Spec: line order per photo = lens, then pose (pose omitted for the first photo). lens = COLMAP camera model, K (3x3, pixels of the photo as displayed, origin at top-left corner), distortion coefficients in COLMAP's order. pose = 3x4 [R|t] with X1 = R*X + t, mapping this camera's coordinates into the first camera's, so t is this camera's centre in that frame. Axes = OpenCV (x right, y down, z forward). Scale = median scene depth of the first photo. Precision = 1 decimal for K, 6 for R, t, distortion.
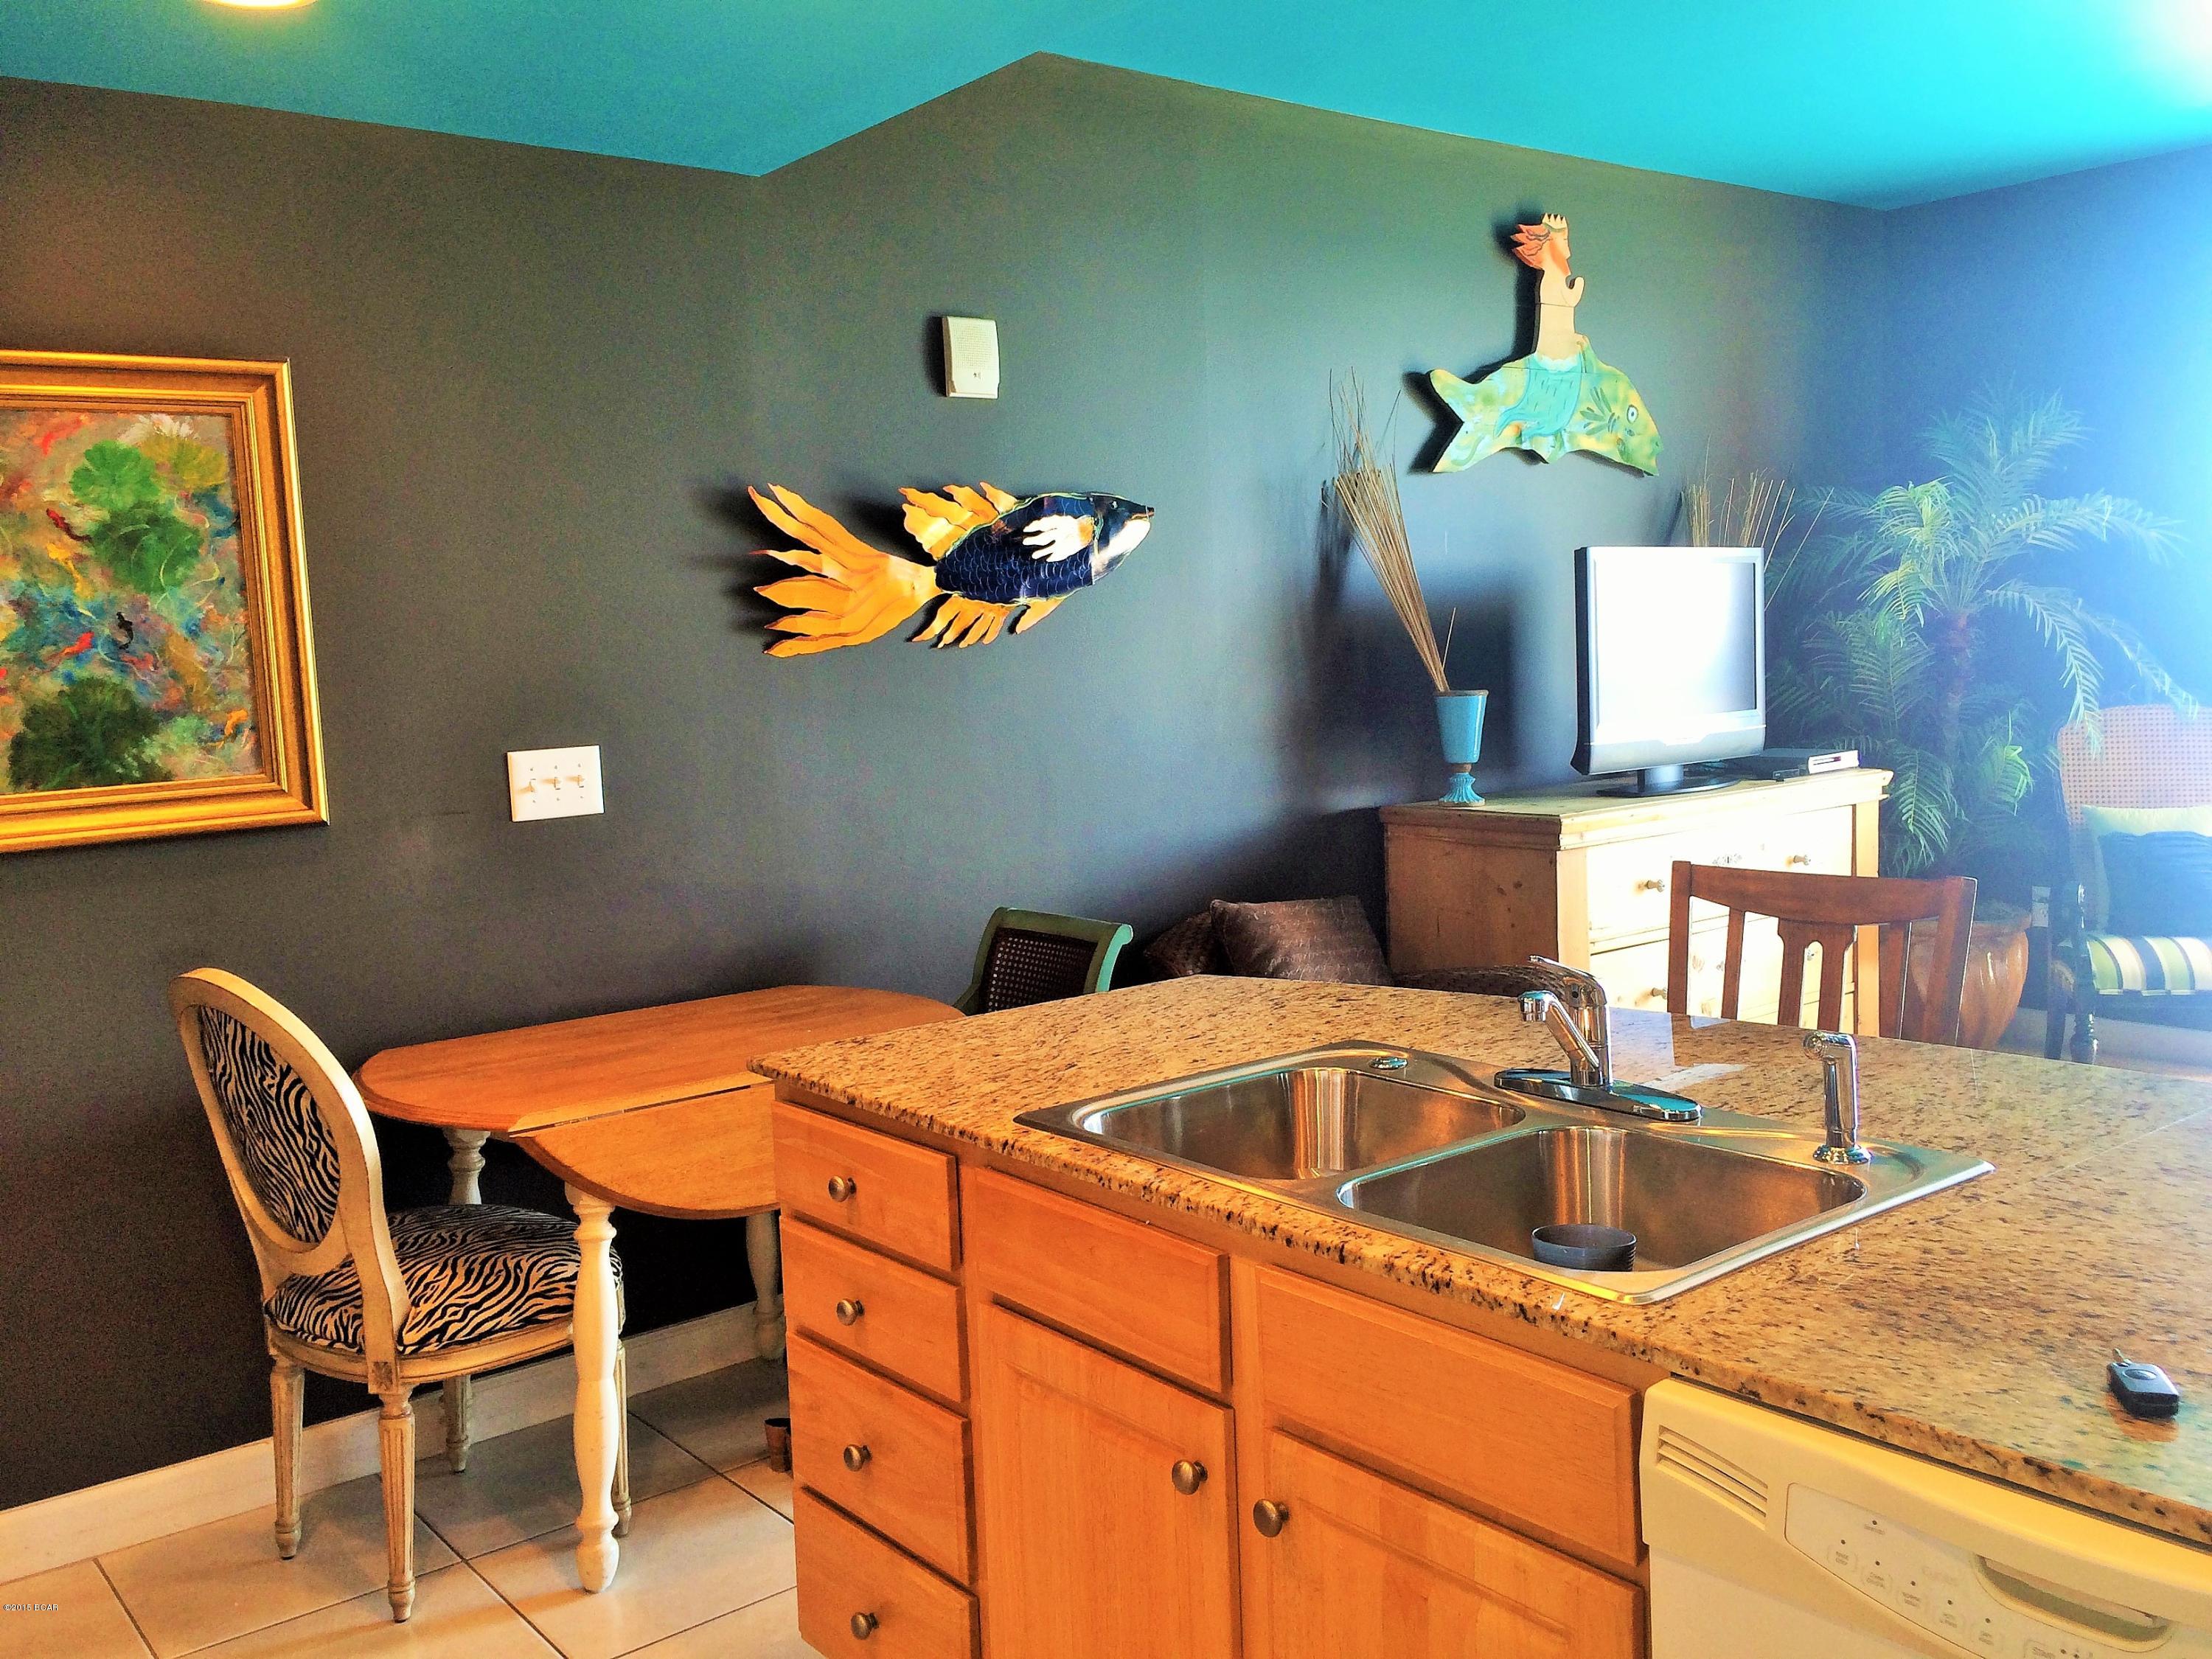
lens RADIAL K [[1888.0, 0, 1103.5], [0, 1888.0, 826.2], [0, 0, 1]] dist [0.083719, -0.109444]
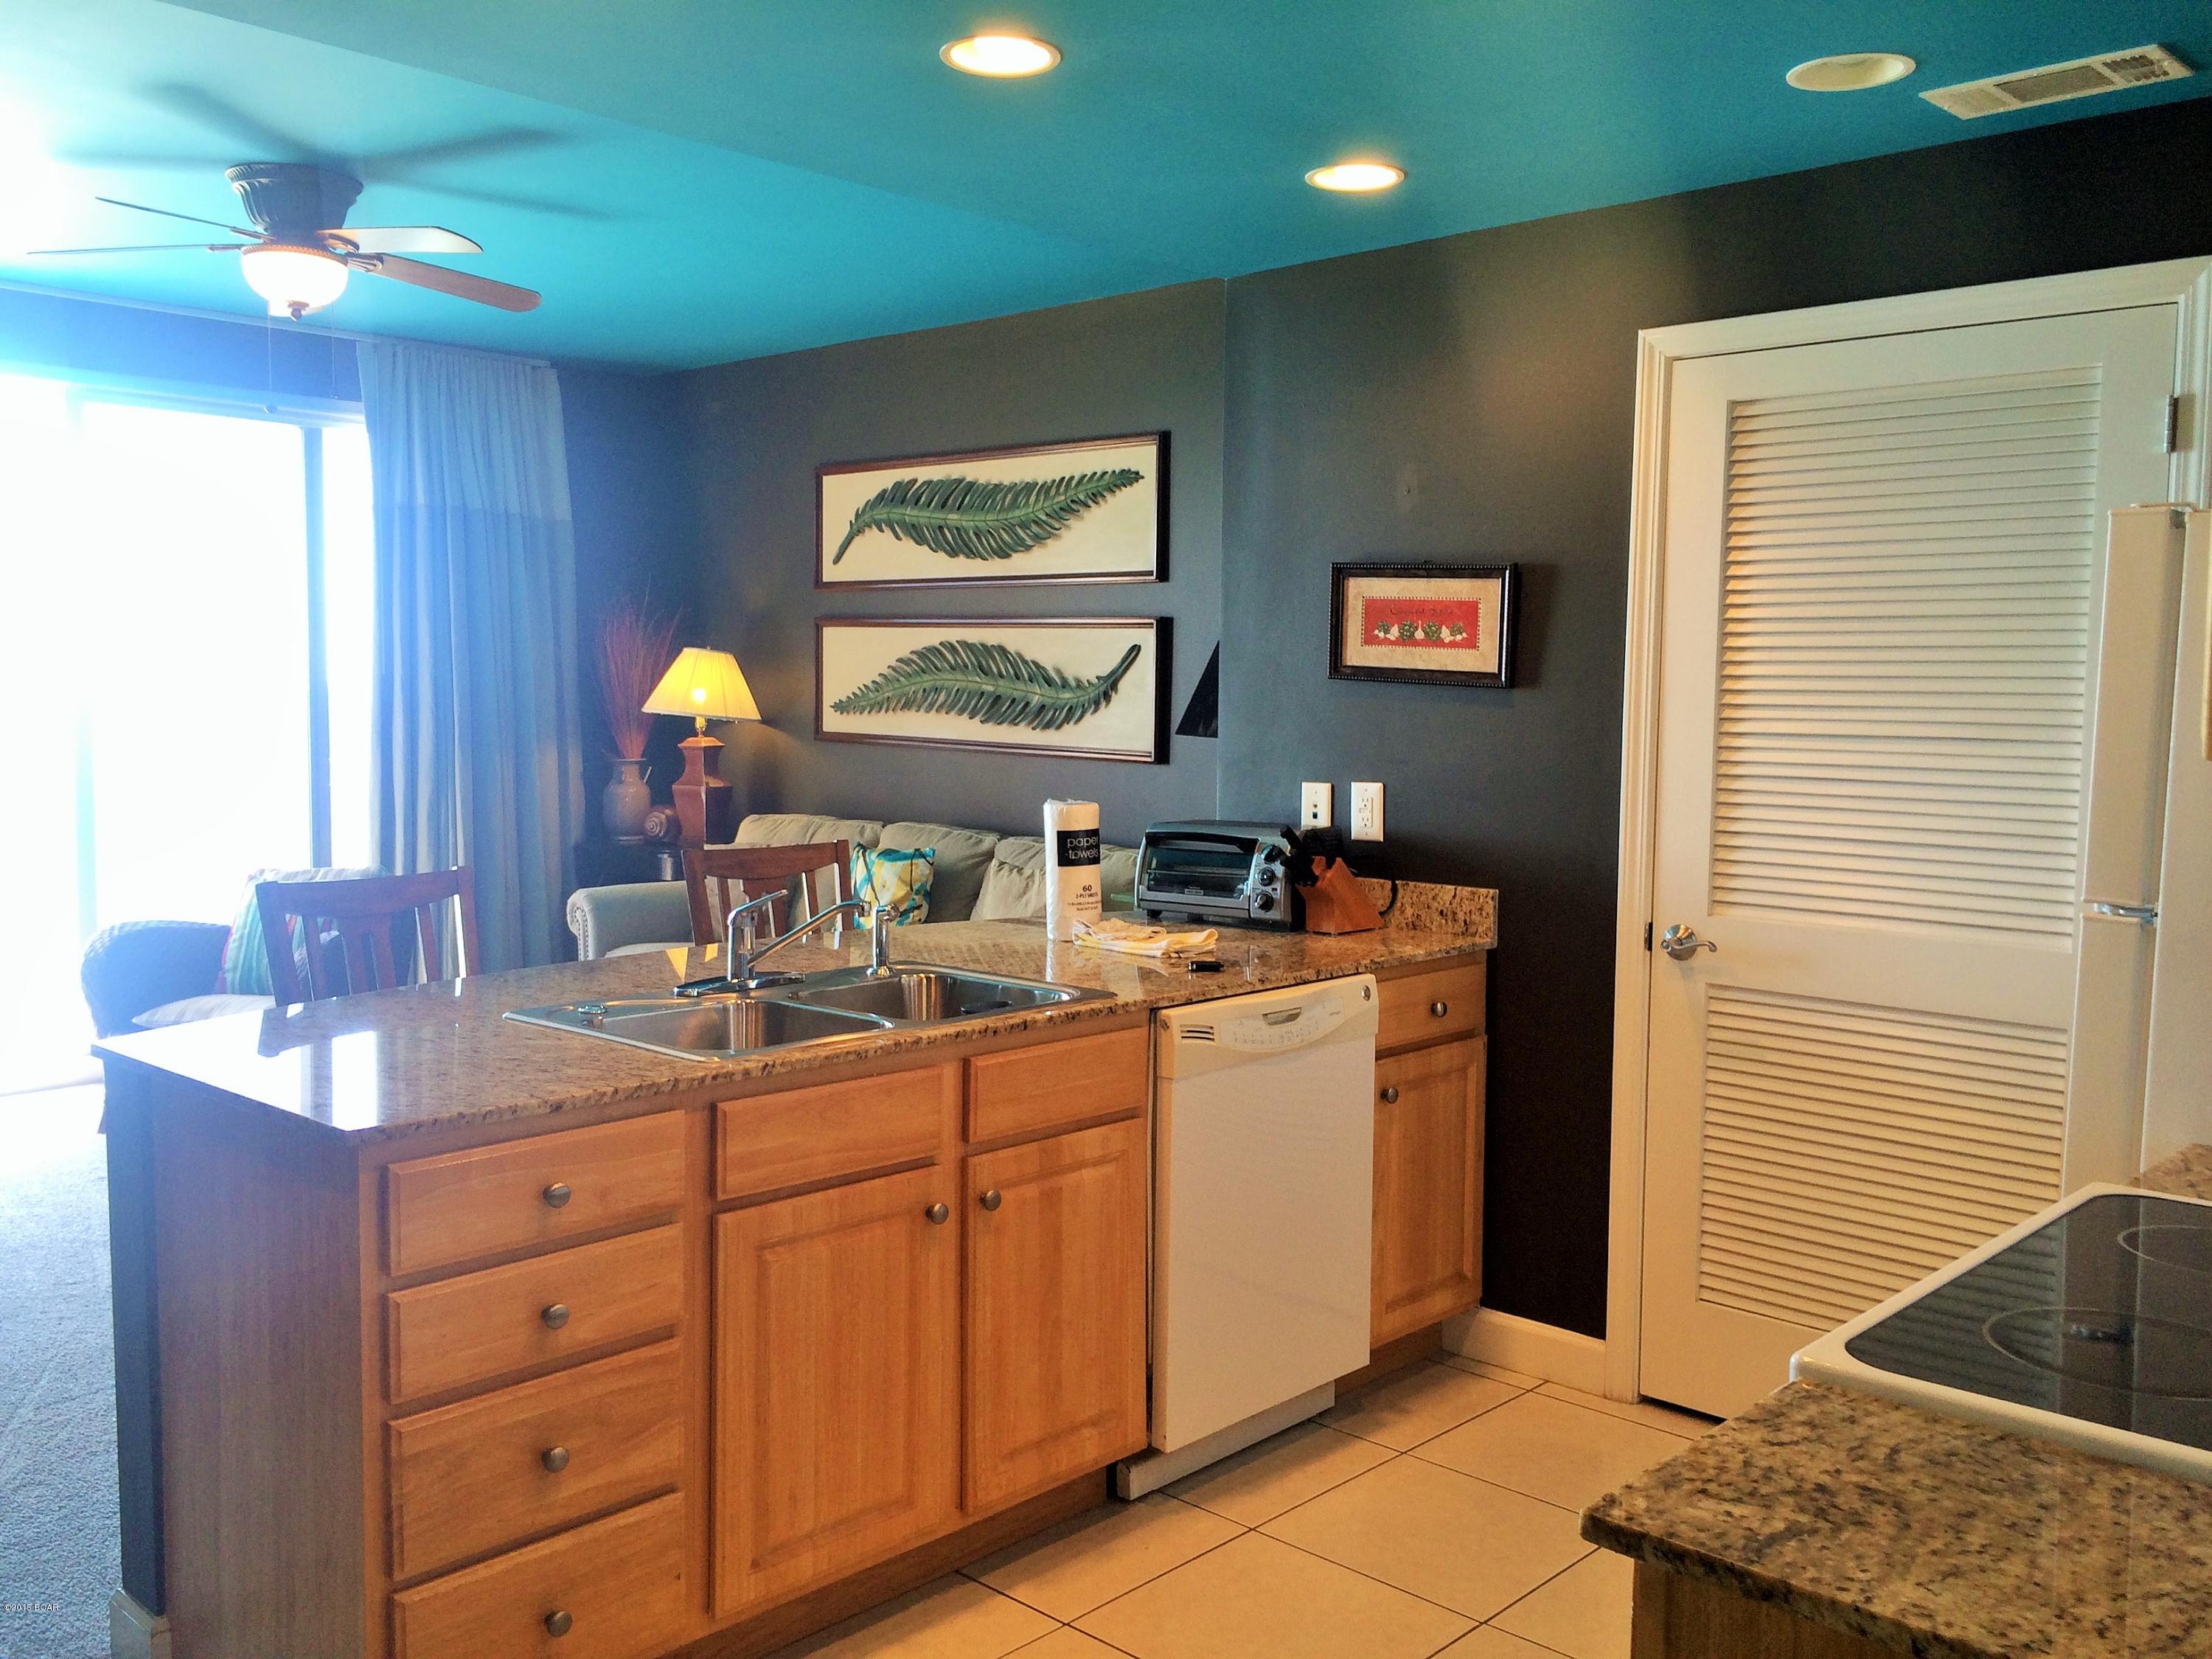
lens RADIAL K [[1888.0, 0, 1103.5], [0, 1888.0, 826.2], [0, 0, 1]] dist [0.083719, -0.109444]
pose [[-0.129003, -0.037143, 0.990948, -0.654833], [0.093985, 0.994342, 0.049505, -0.017365], [-0.987180, 0.099521, -0.124783, 0.446476]]
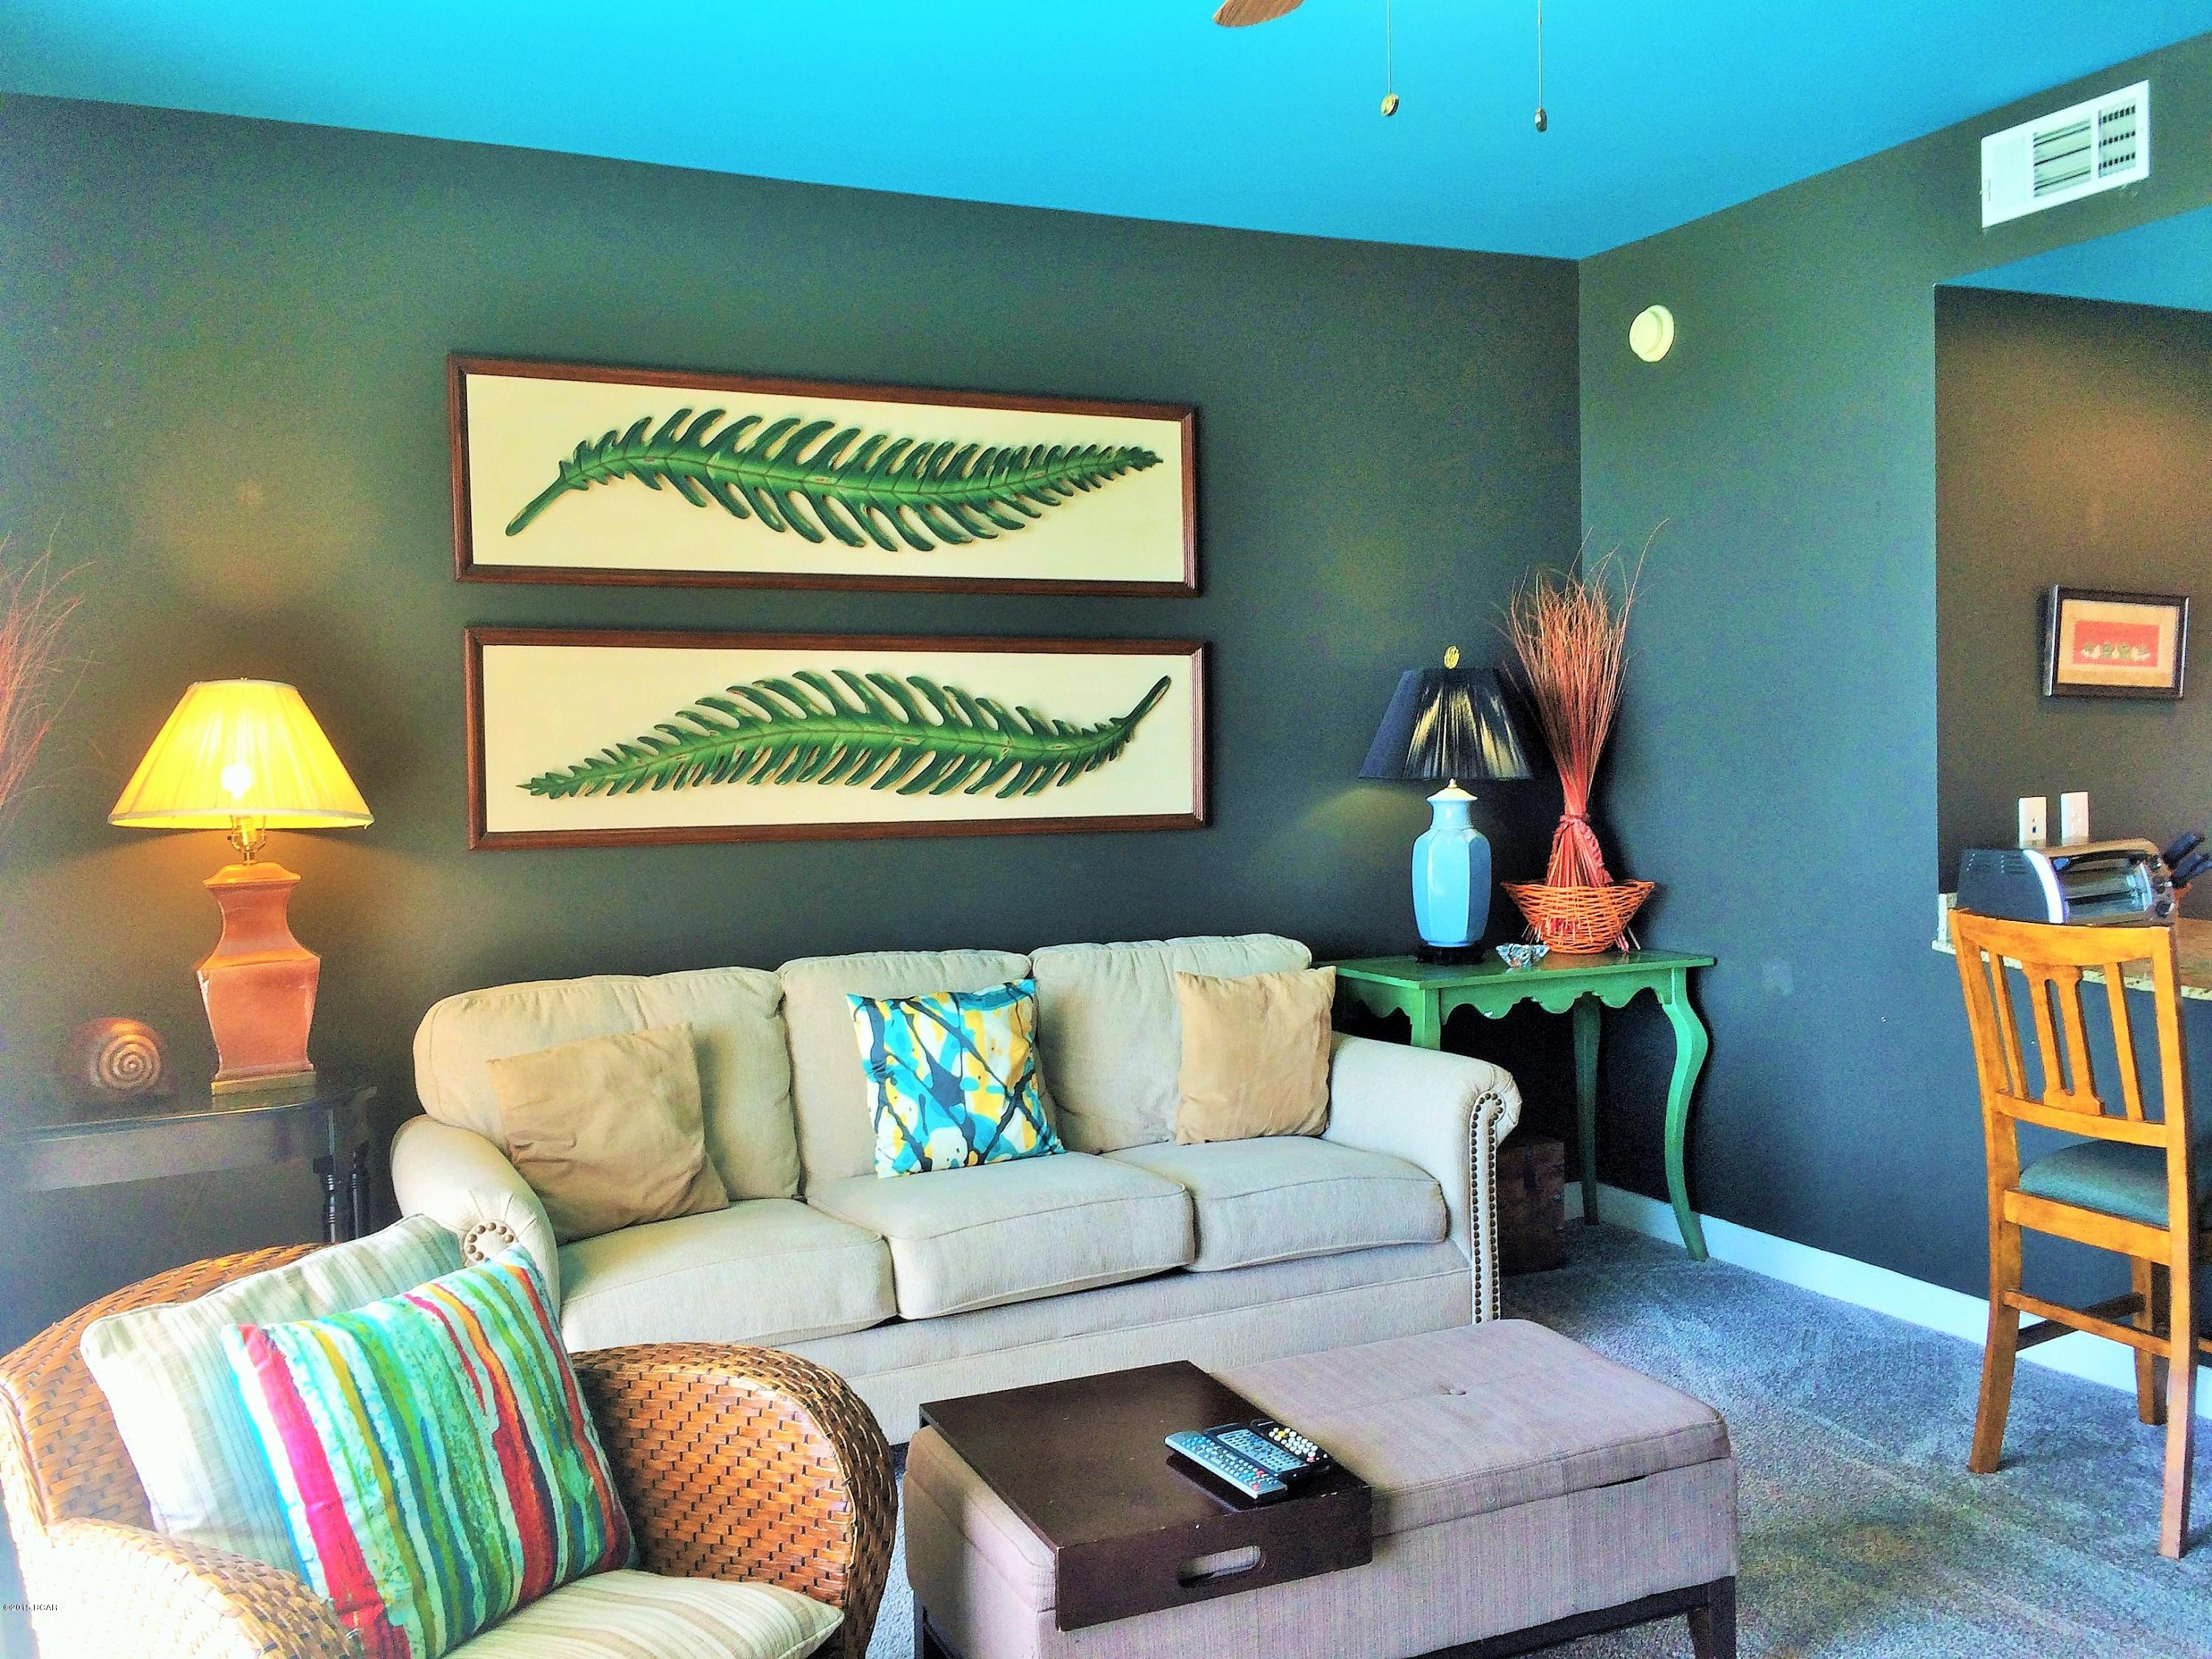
lens RADIAL K [[1888.0, 0, 1103.5], [0, 1888.0, 826.2], [0, 0, 1]] dist [0.083719, -0.109444]
pose [[-0.965046, 0.050464, 0.257178, 0.607850], [0.087020, 0.987315, 0.132802, -0.153571], [-0.247214, 0.150540, -0.957196, 1.373902]]
